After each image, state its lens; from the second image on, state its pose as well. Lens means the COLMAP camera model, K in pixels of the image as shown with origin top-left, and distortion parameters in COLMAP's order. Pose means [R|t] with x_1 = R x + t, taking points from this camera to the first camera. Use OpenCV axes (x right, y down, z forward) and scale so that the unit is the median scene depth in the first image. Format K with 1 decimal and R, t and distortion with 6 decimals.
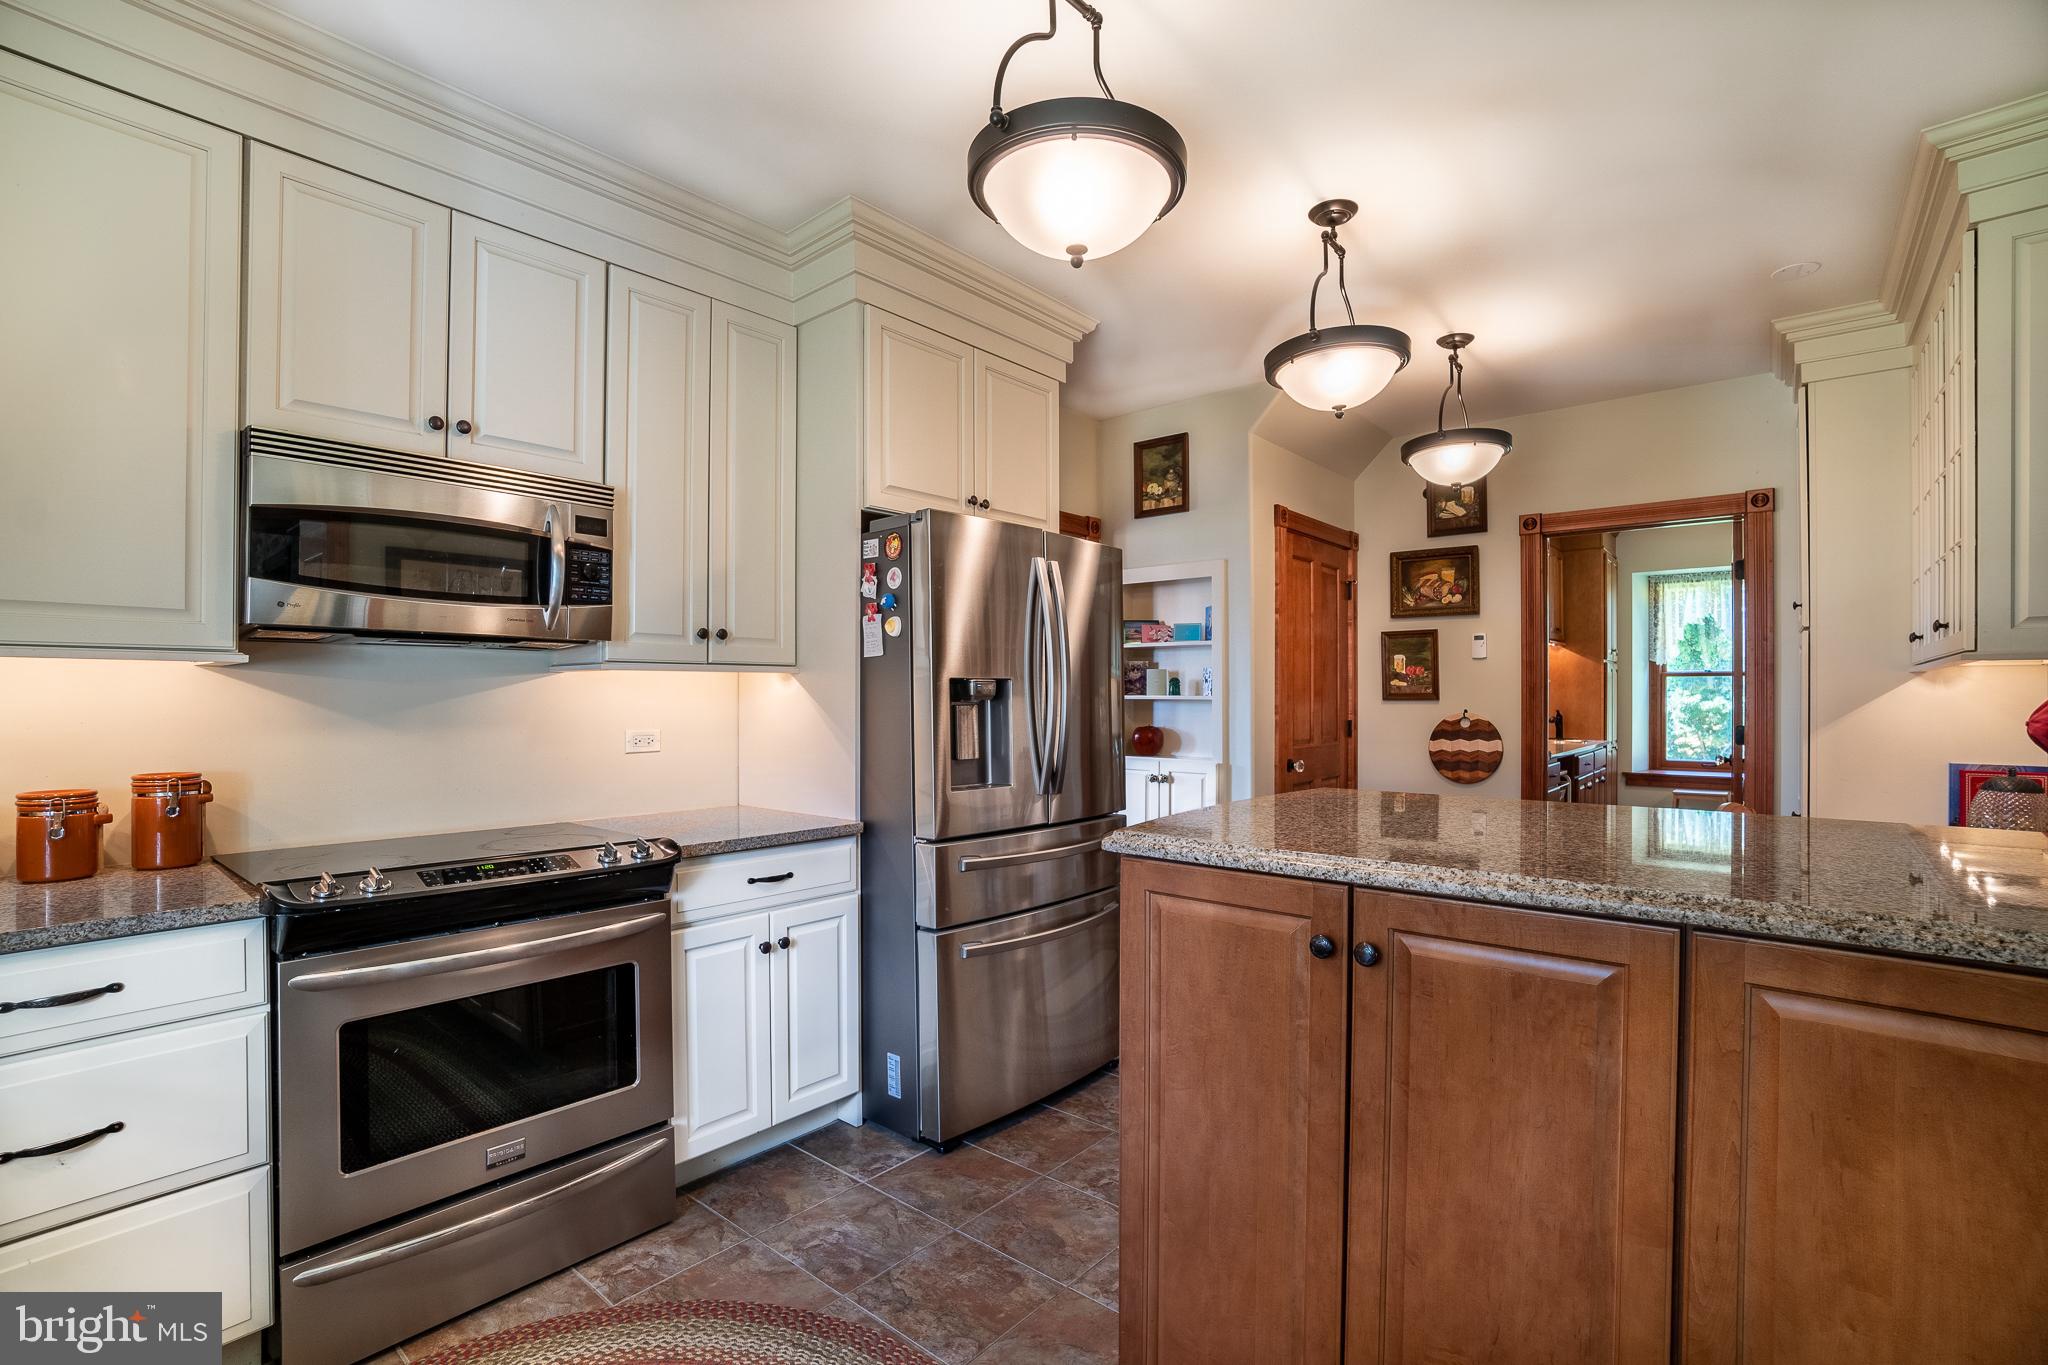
lens RADIAL K [[937.9, 0, 1039.6], [0, 937.9, 695.9], [0, 0, 1]] dist [-0.026750, 0.003486]
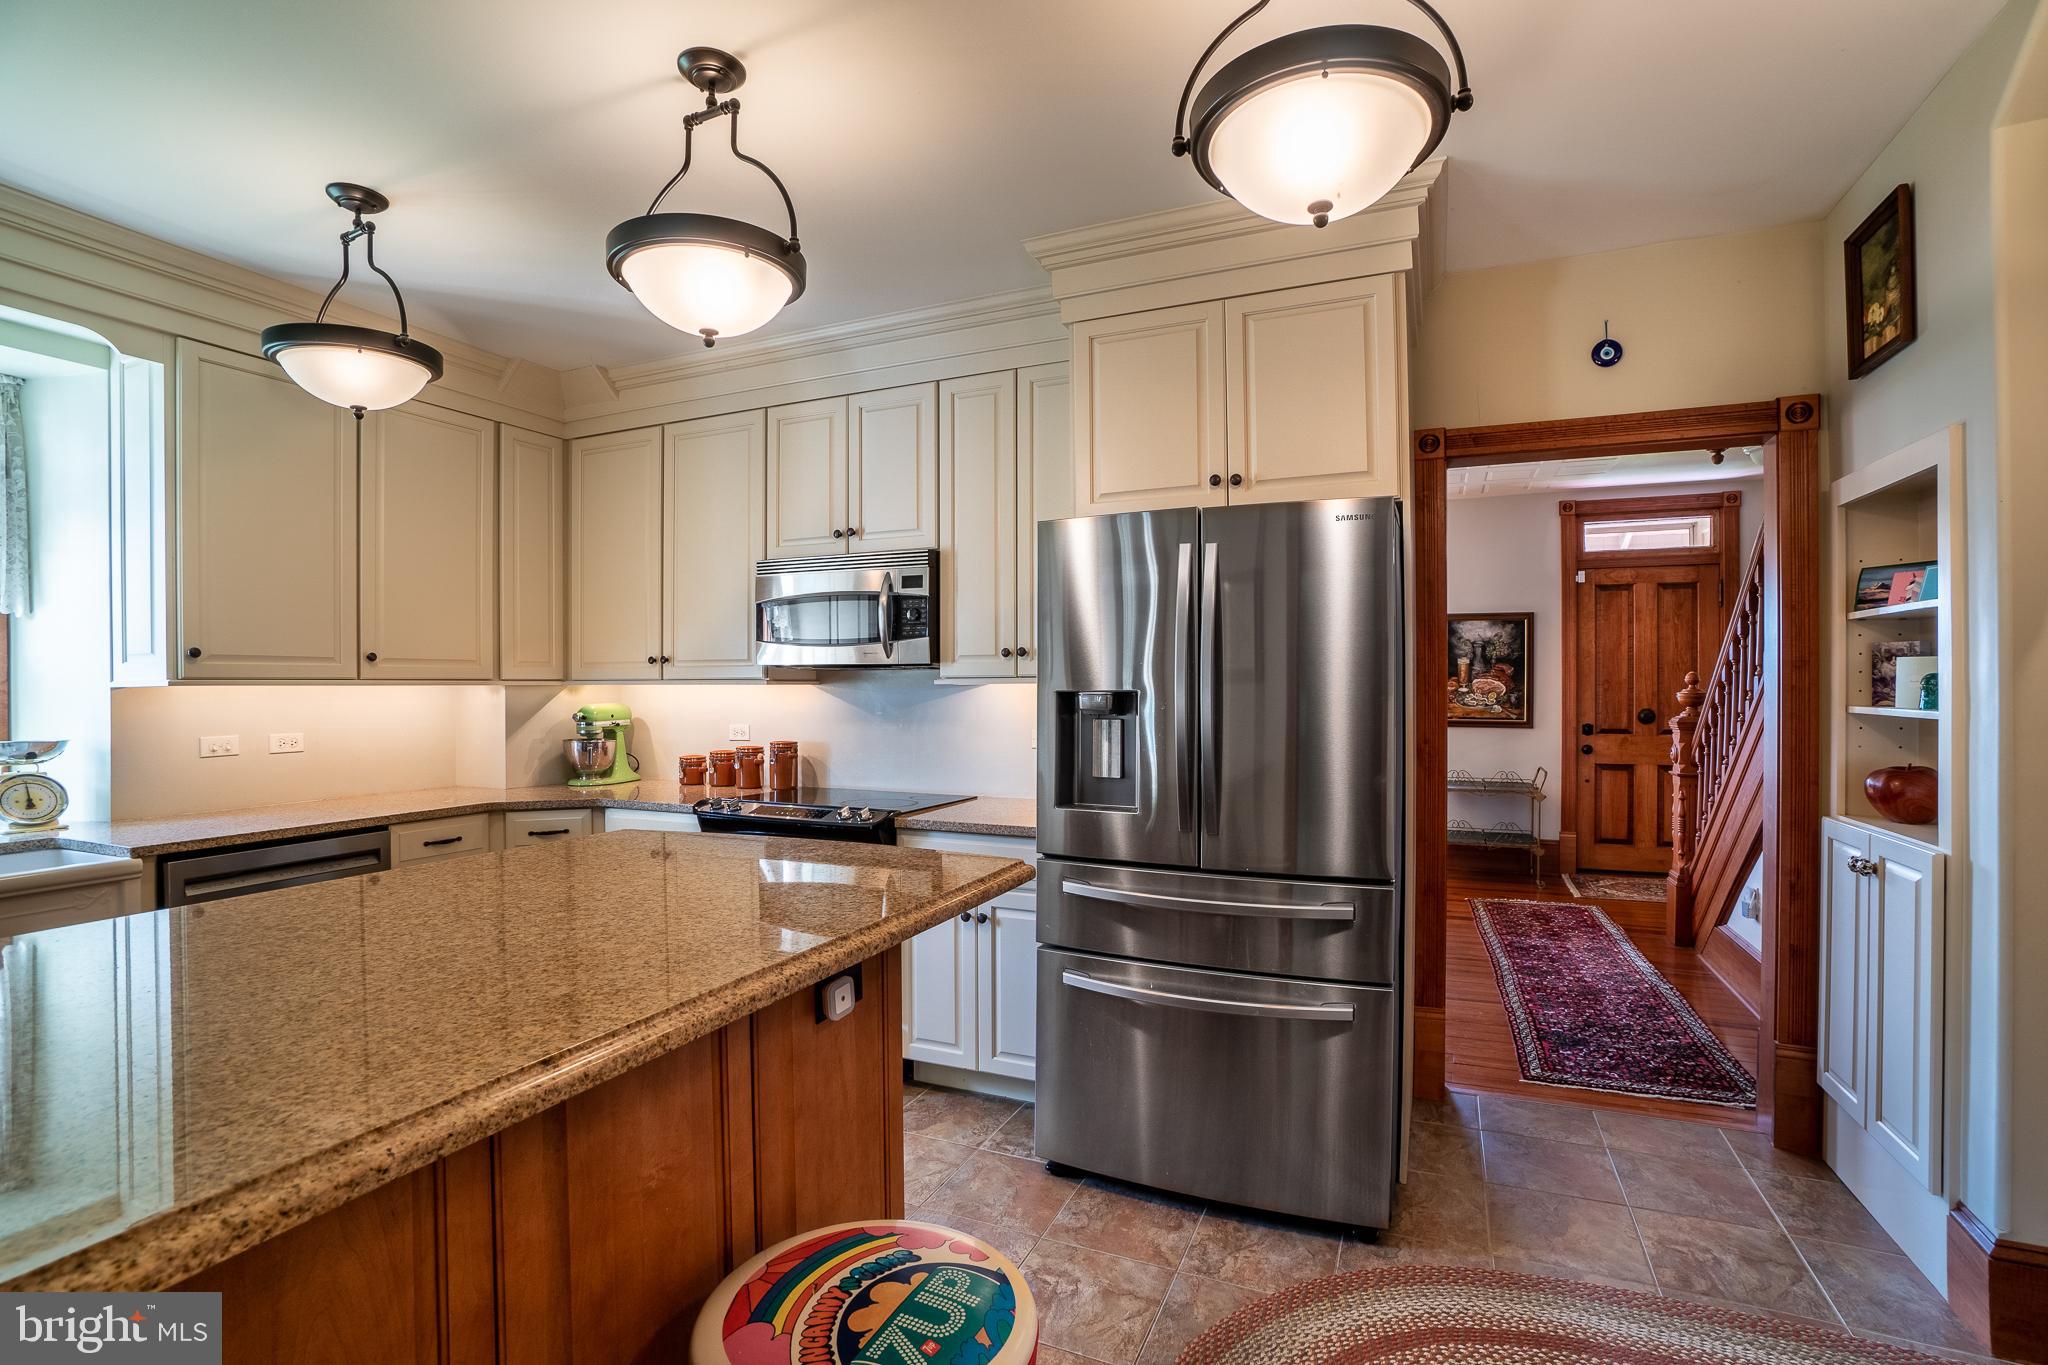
lens RADIAL K [[937.9, 0, 1033.4], [0, 937.9, 696.7], [0, 0, 1]] dist [-0.026750, 0.003486]
pose [[0.293614, 0.002113, -0.955922, 0.297615], [-0.001237, 0.999998, 0.001831, -0.004425], [0.955923, 0.000645, 0.293616, 0.250098]]
